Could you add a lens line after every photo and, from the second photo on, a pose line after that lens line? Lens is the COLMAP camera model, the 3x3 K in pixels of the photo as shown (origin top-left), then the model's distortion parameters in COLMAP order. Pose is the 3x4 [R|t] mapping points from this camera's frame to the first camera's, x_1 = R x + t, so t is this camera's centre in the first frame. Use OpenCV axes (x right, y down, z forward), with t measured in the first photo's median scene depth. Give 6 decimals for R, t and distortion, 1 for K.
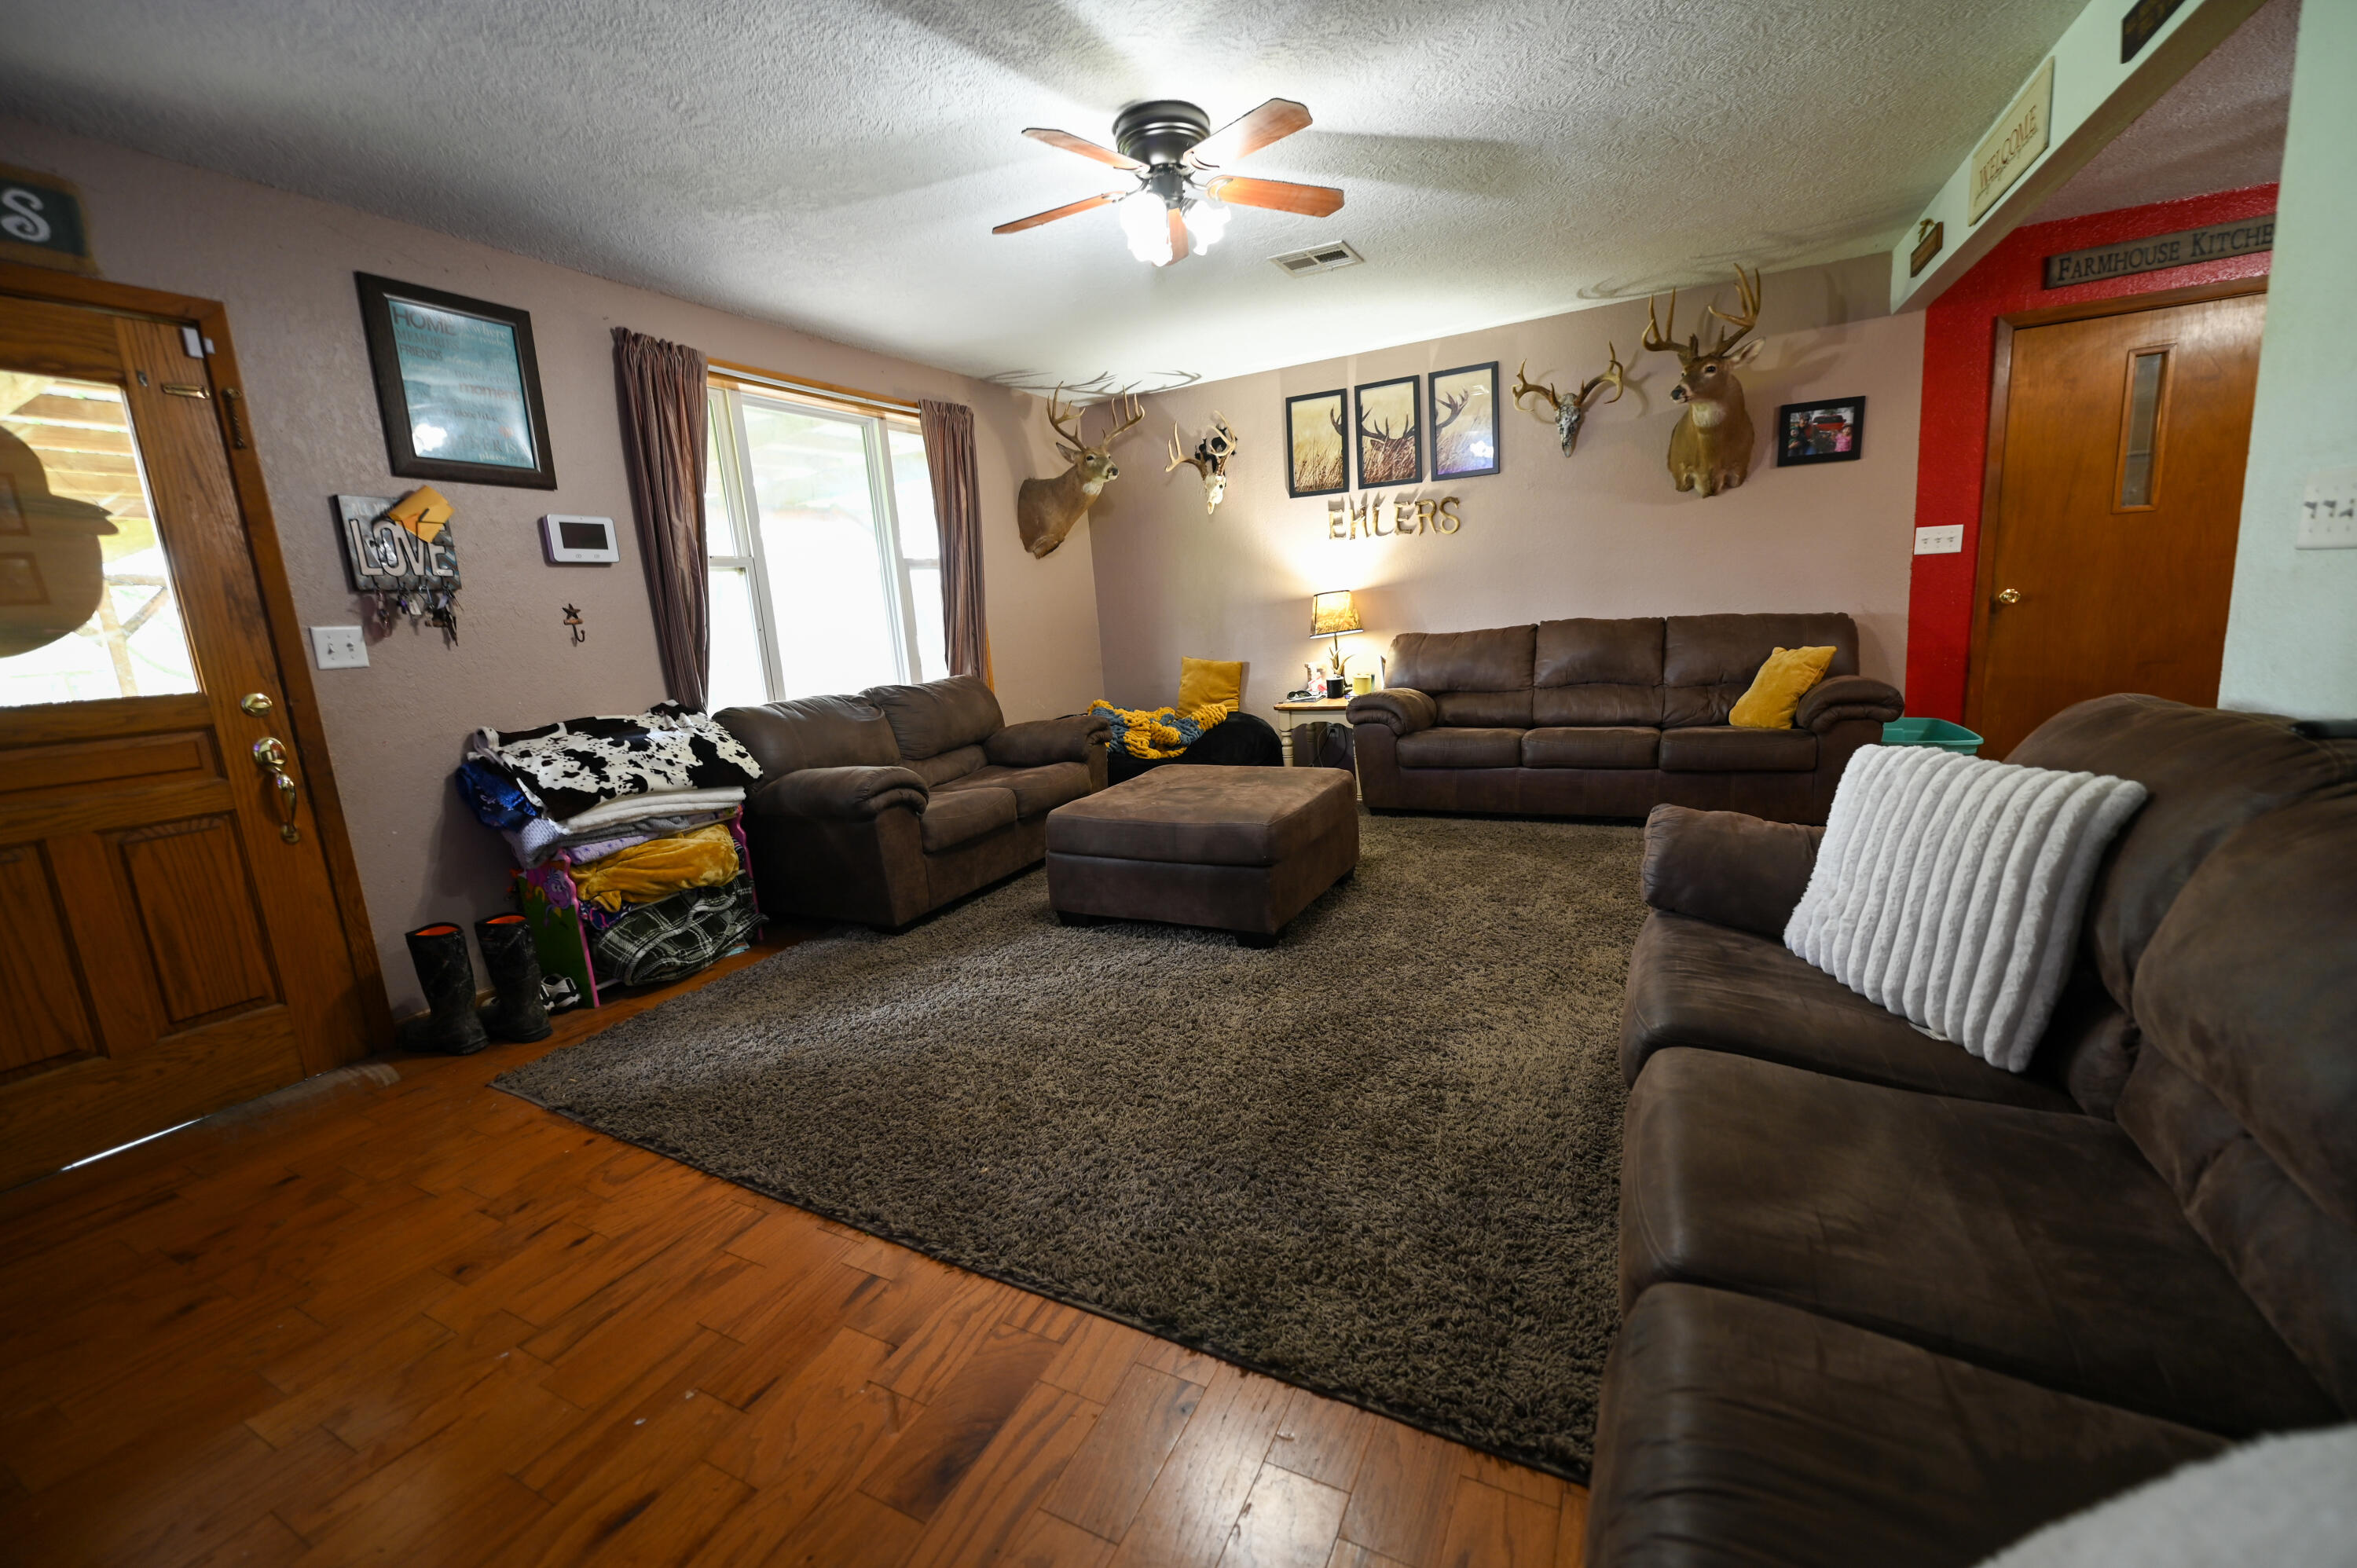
lens RADIAL K [[931.4, 0, 1184.2], [0, 931.4, 786.1], [0, 0, 1]] dist [-0.007013, -0.000445]
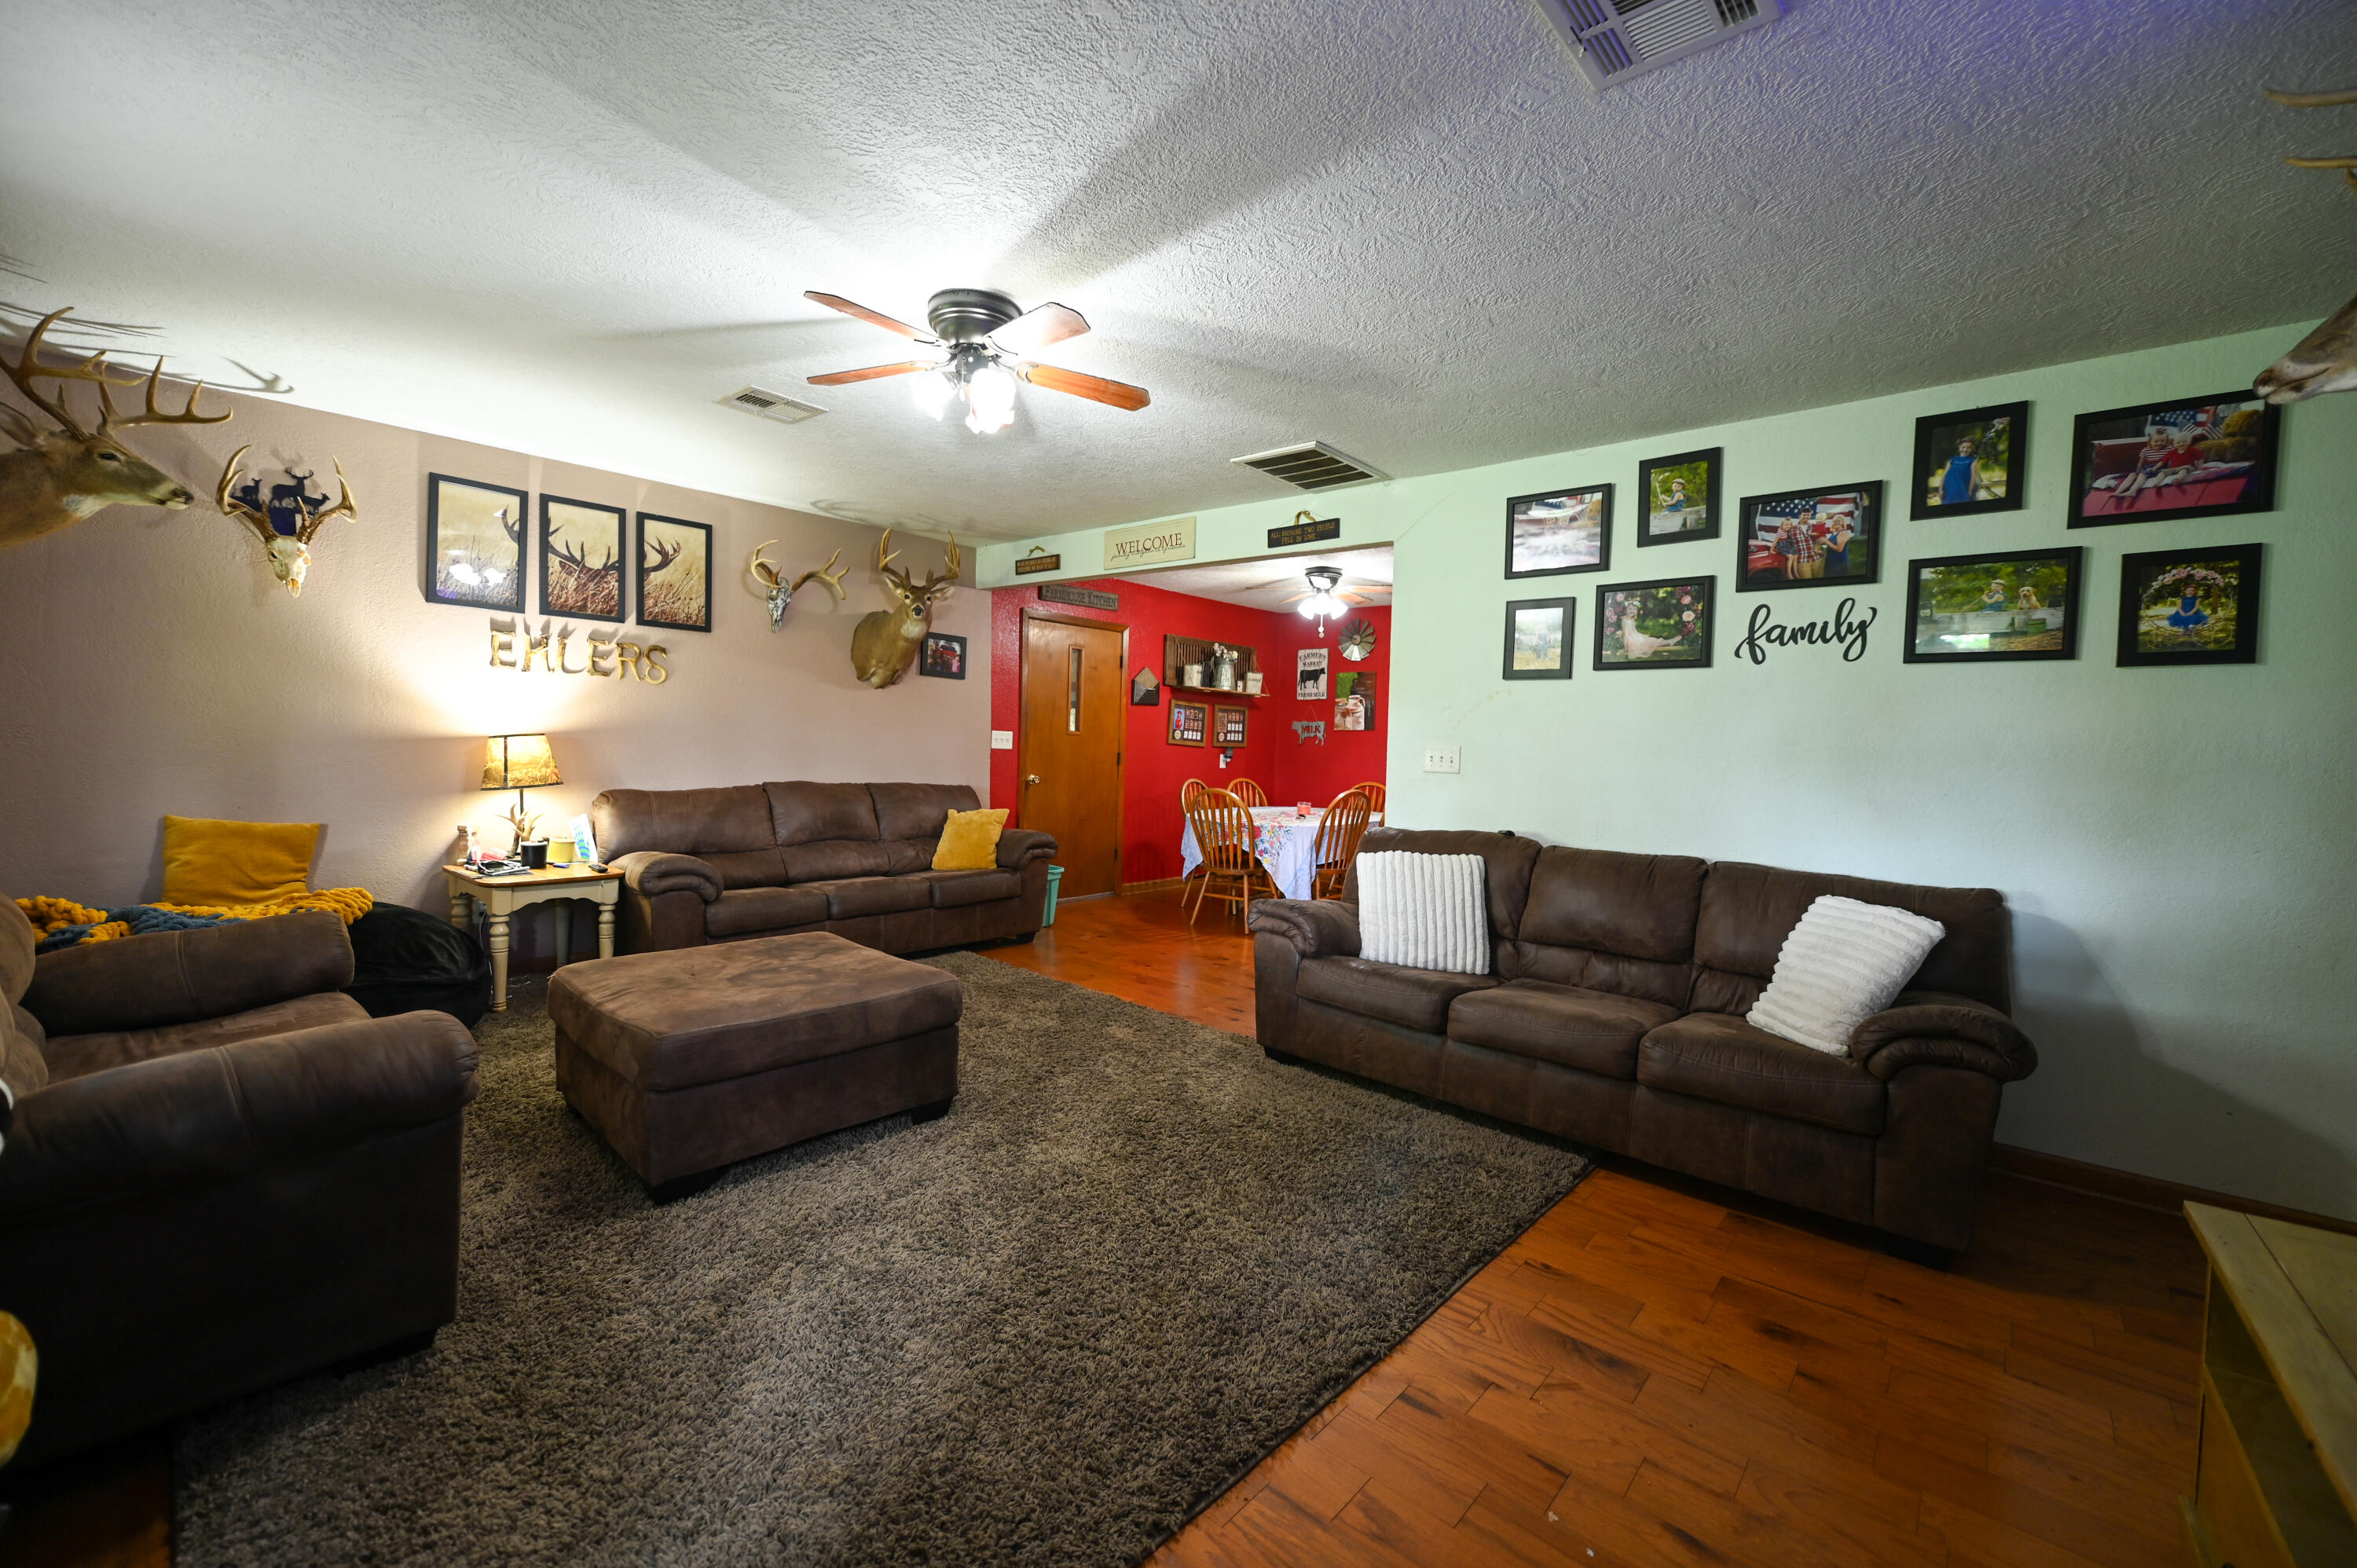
lens RADIAL K [[931.4, 0, 1183.7], [0, 931.4, 779.0], [0, 0, 1]] dist [-0.007013, -0.000445]
pose [[0.252718, 0.043581, 0.966558, -0.512176], [0.136815, 0.987337, -0.080290, -0.035621], [-0.957818, 0.152531, 0.243556, 0.315494]]
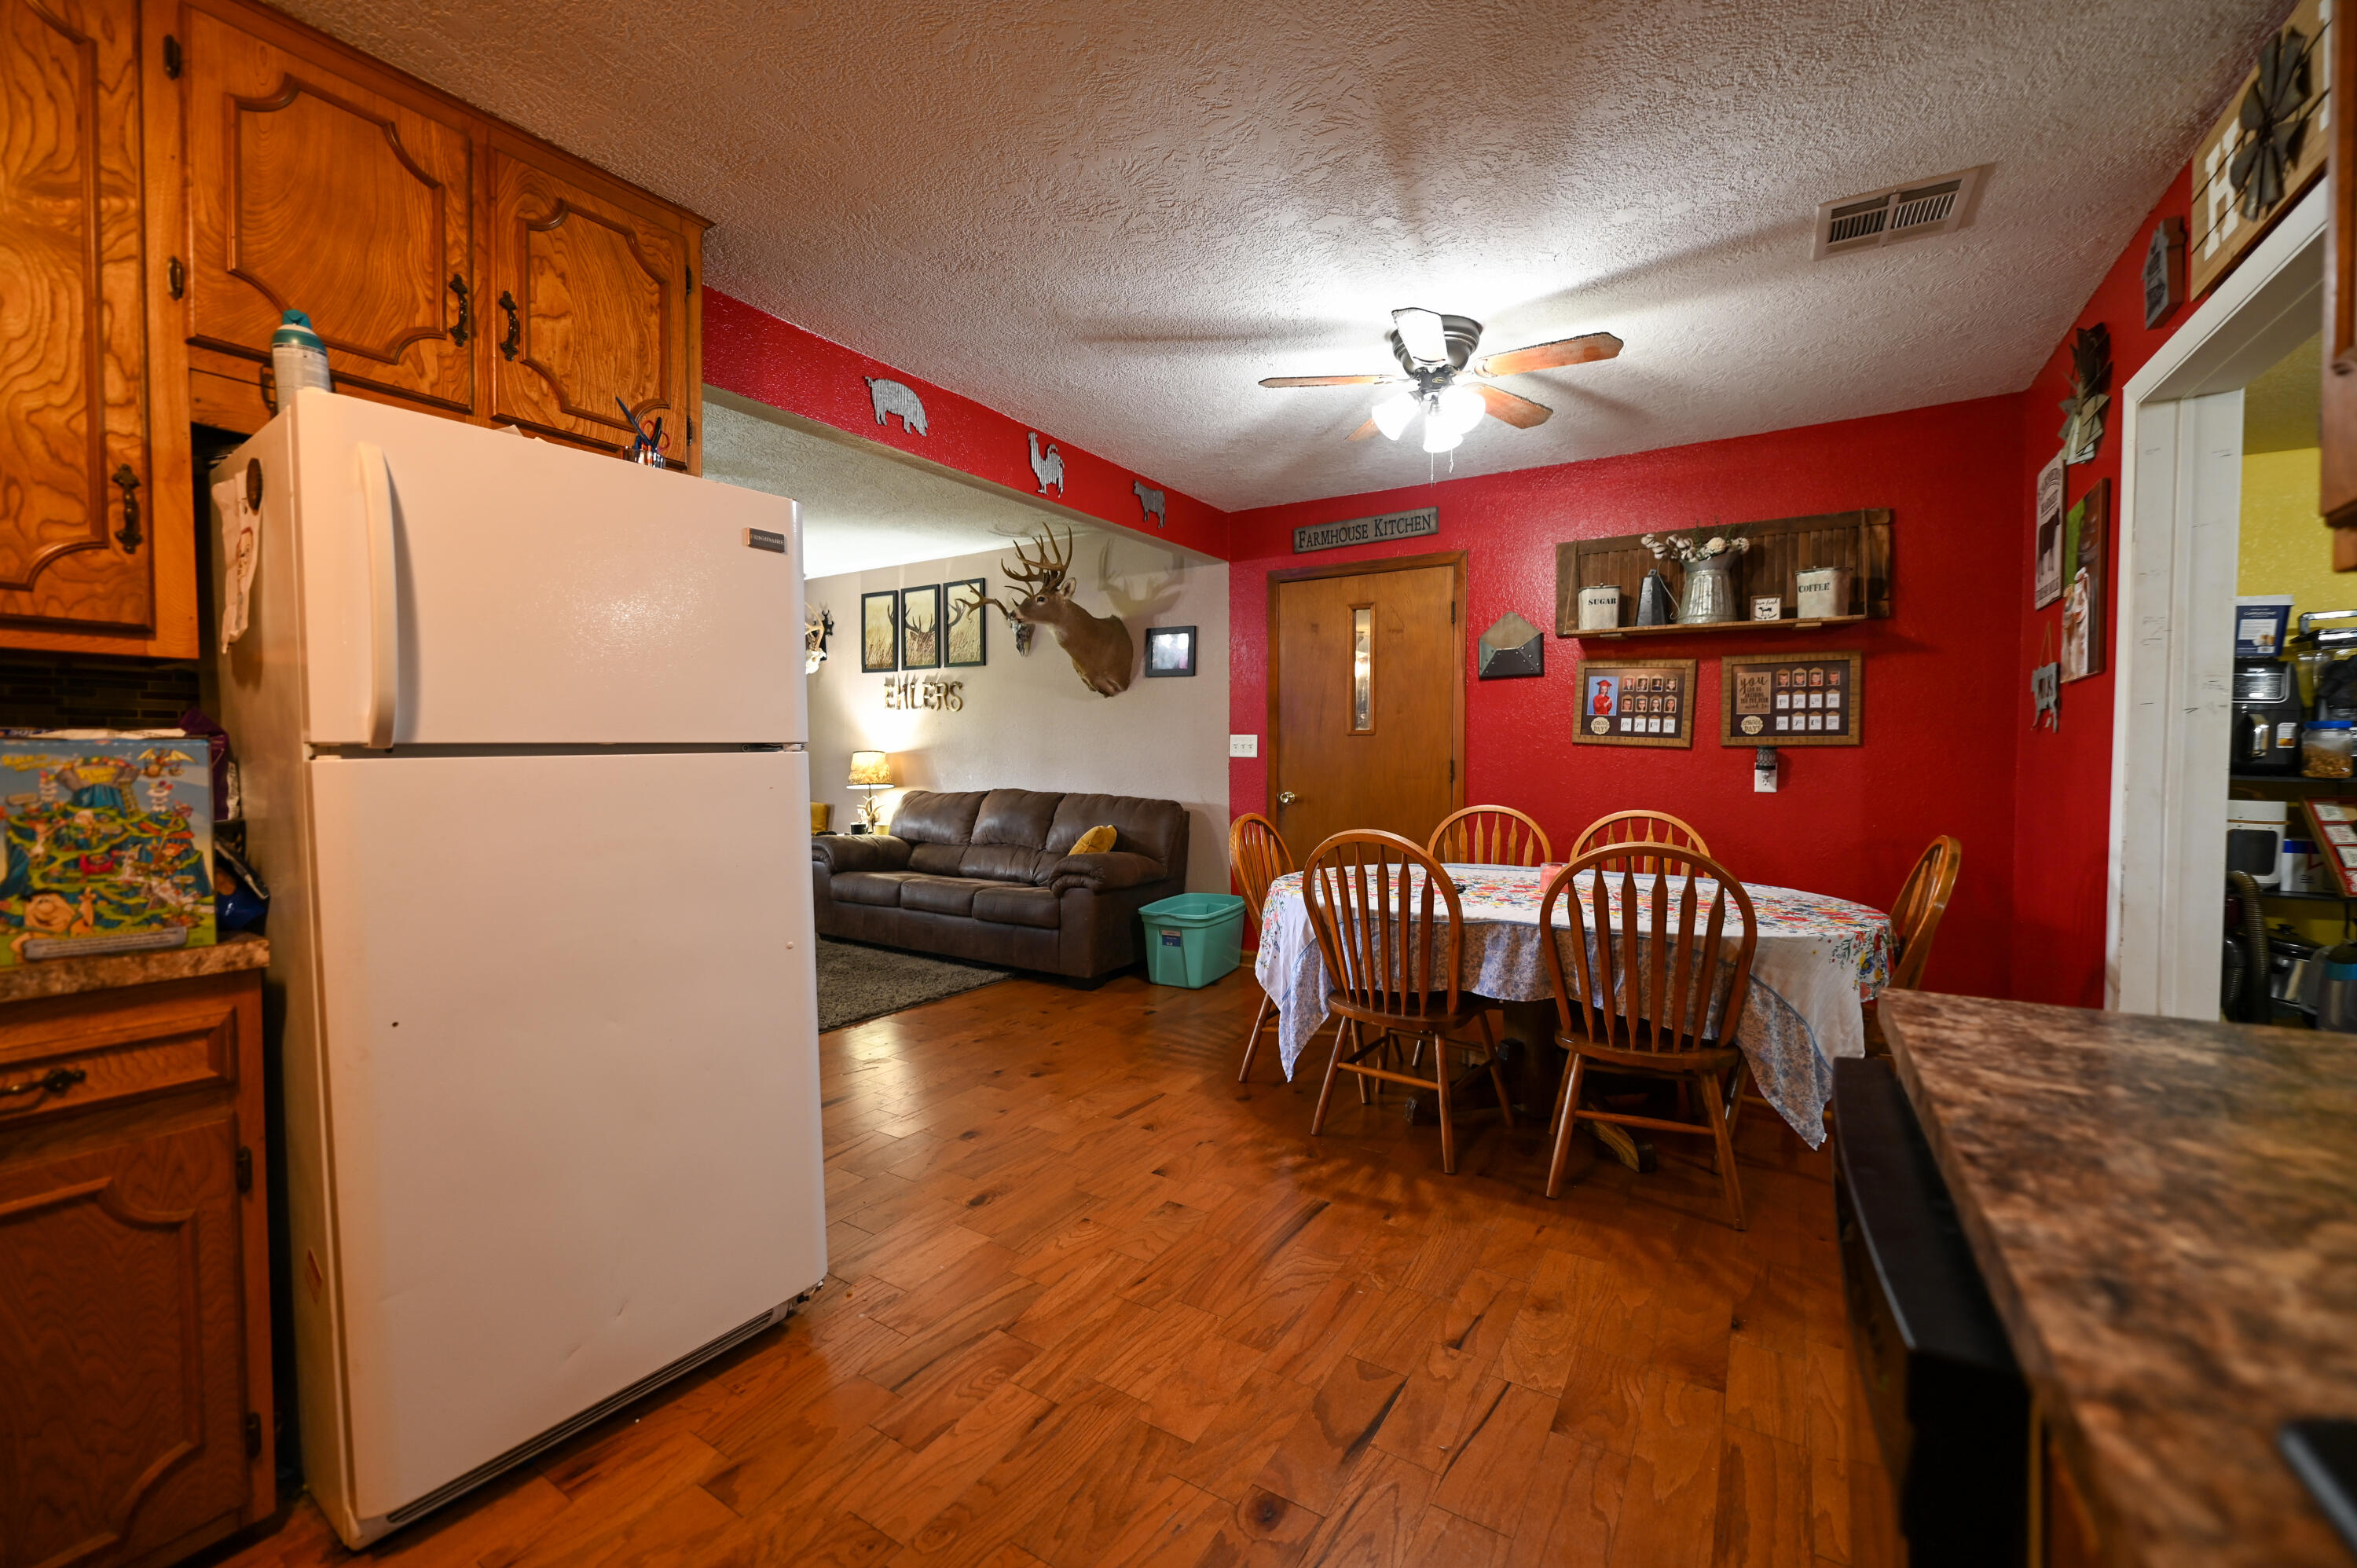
lens RADIAL K [[931.4, 0, 1168.0], [0, 931.4, 774.3], [0, 0, 1]] dist [-0.007013, -0.000445]
pose [[0.992315, 0.076909, -0.096931, 0.741548], [-0.091868, 0.982708, -0.160765, -0.026933], [0.082891, 0.168434, 0.982222, -0.151012]]
